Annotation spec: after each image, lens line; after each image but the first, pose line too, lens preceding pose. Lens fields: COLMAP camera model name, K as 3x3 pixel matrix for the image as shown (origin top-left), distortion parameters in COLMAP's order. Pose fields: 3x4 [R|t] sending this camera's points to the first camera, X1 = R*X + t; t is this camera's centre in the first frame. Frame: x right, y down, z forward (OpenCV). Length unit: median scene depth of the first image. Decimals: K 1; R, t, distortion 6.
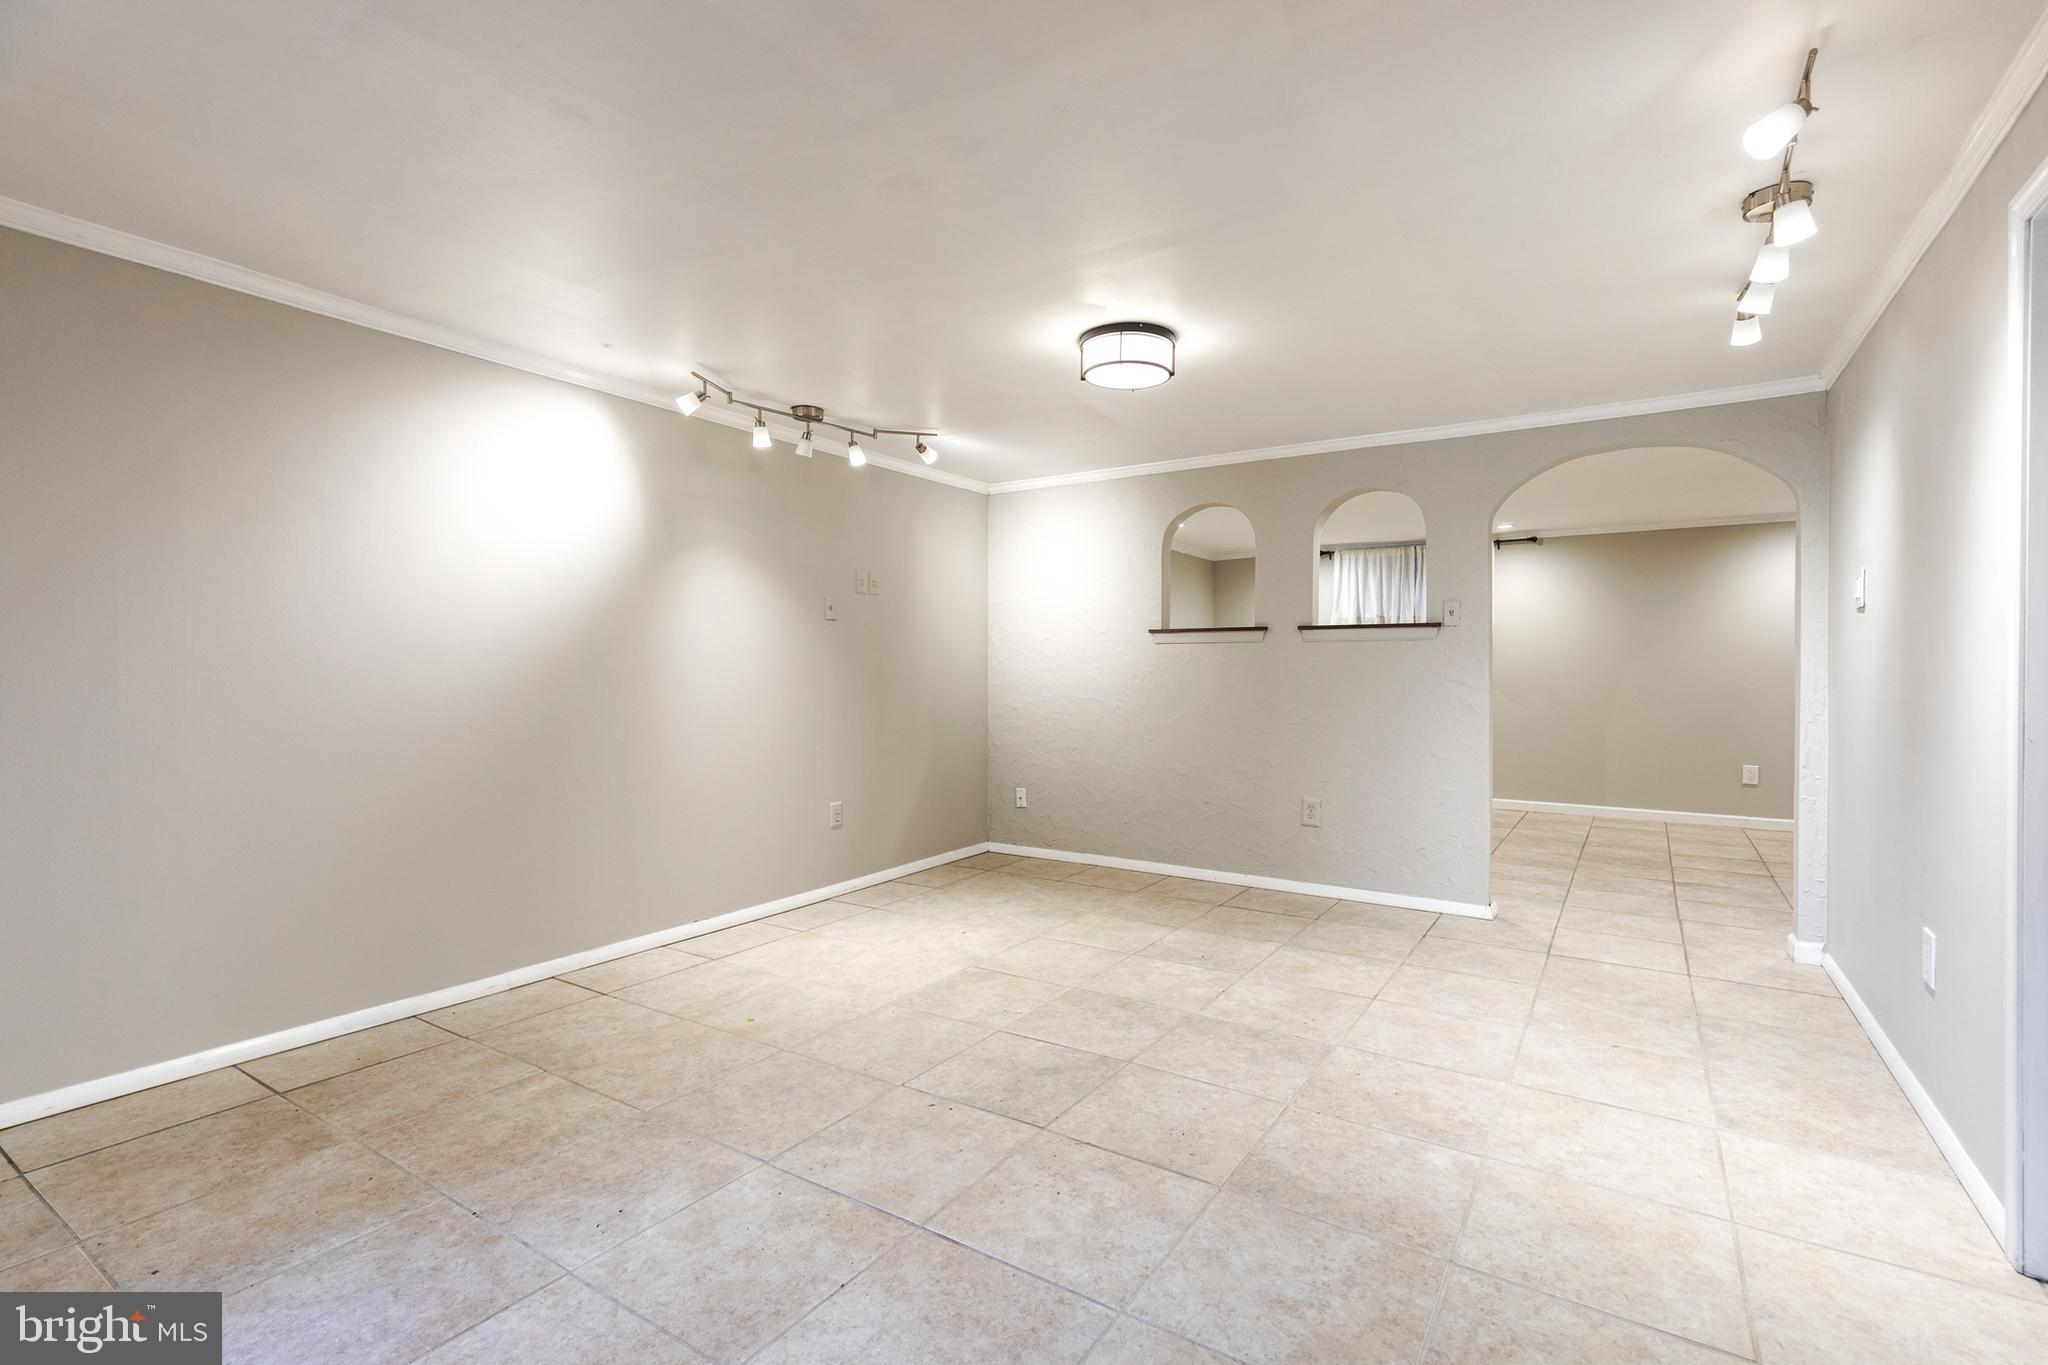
lens RADIAL K [[929.0, 0, 1041.8], [0, 929.0, 670.0], [0, 0, 1]] dist [0.008845, -0.000400]
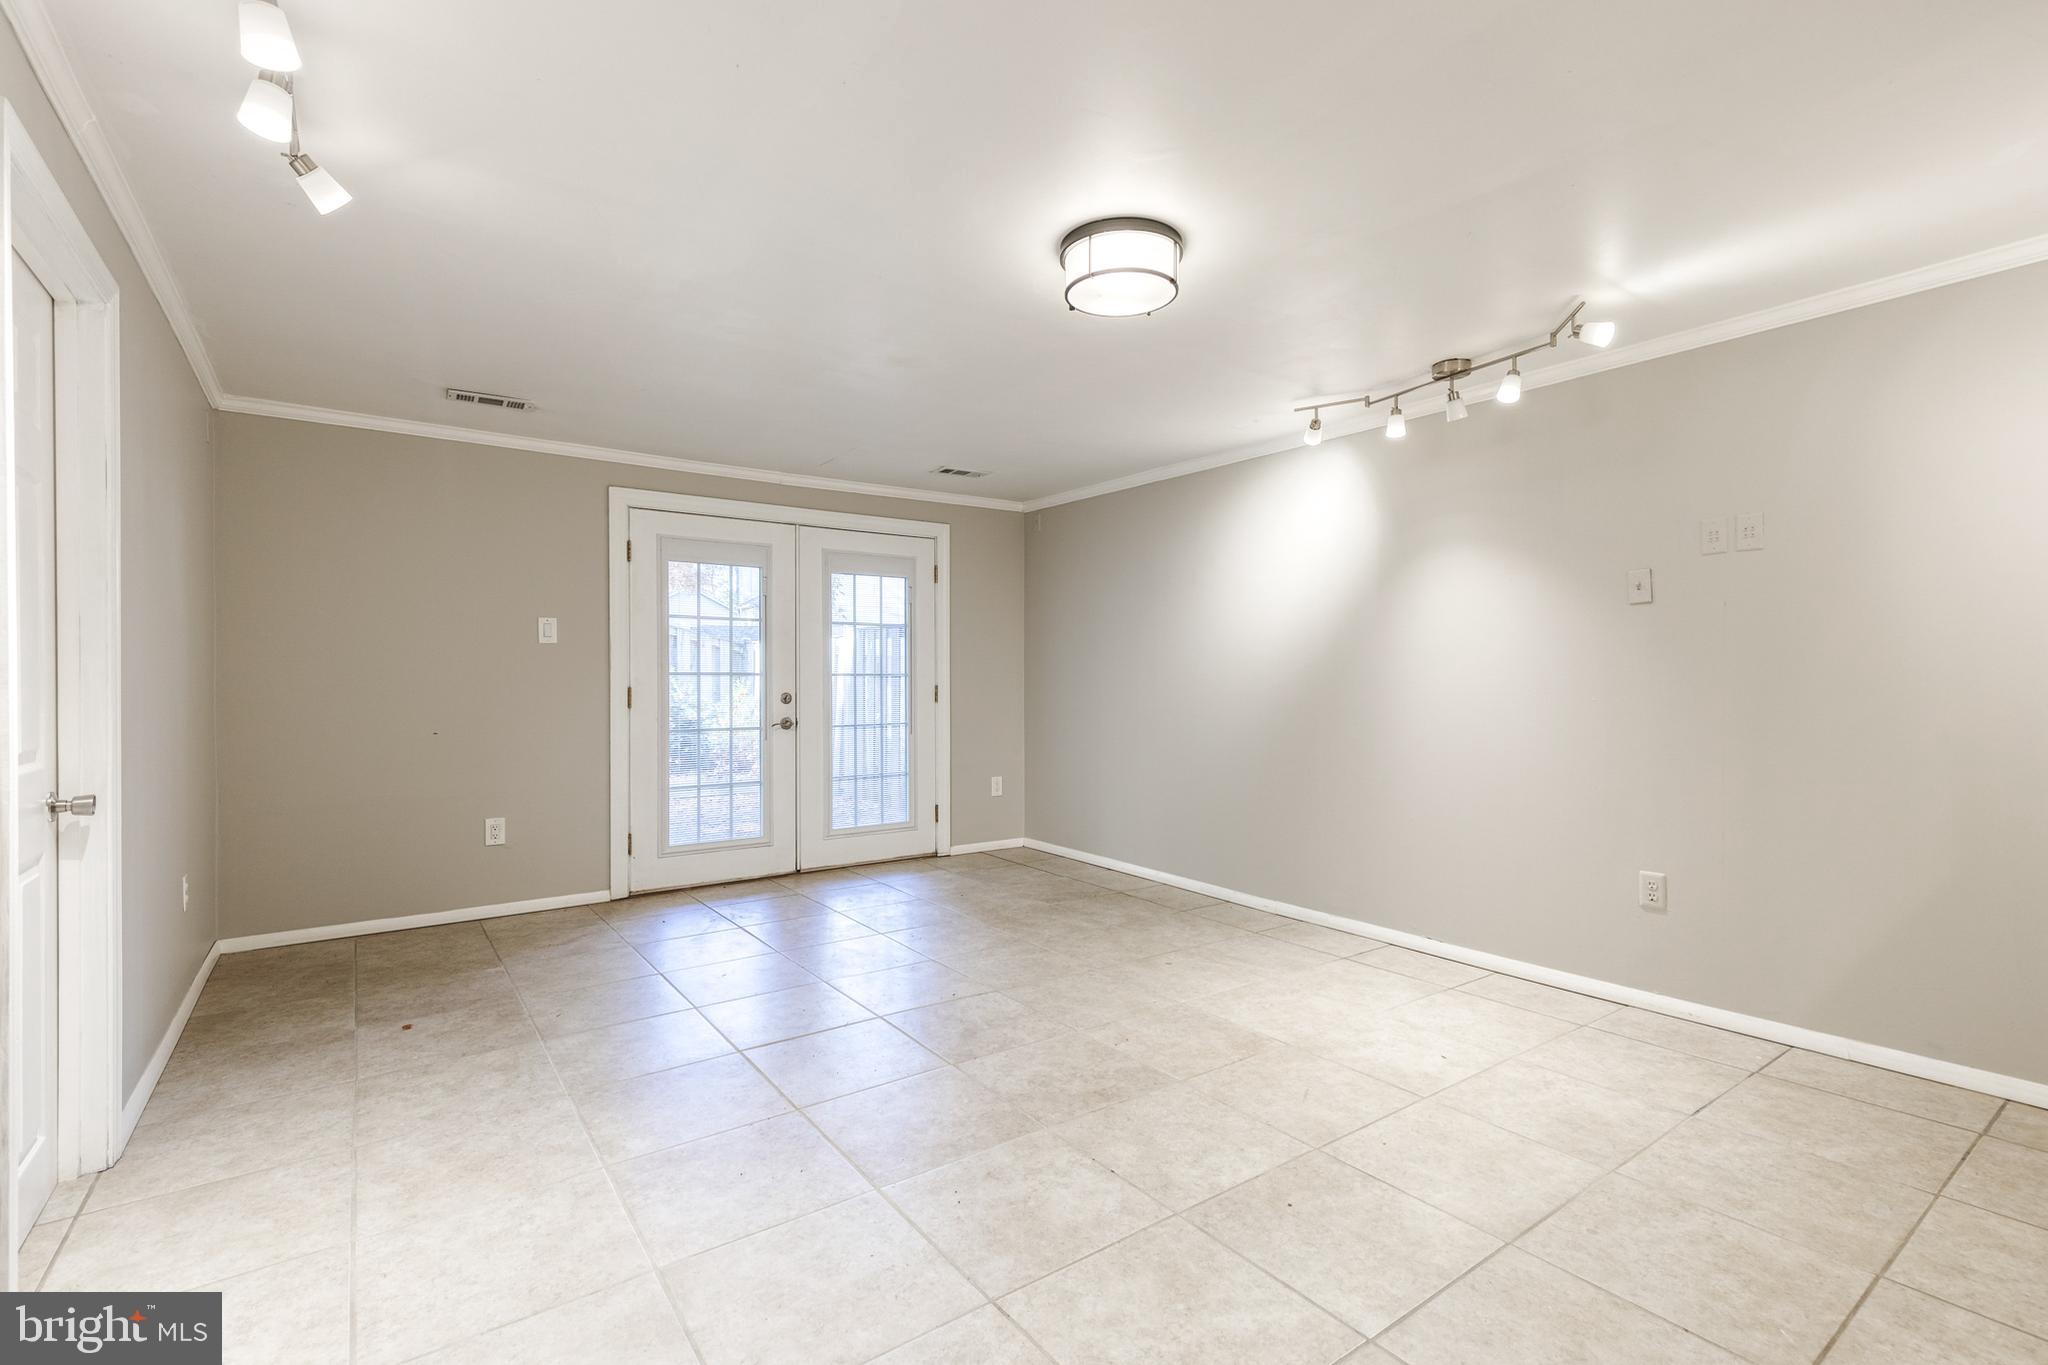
lens RADIAL K [[929.0, 0, 1041.8], [0, 929.0, 670.0], [0, 0, 1]] dist [0.008845, -0.000400]
pose [[-0.361320, -0.009720, -0.932391, 0.828716], [-0.000092, 0.999946, -0.010389, 0.004056], [0.932442, -0.003668, -0.361301, 1.202498]]
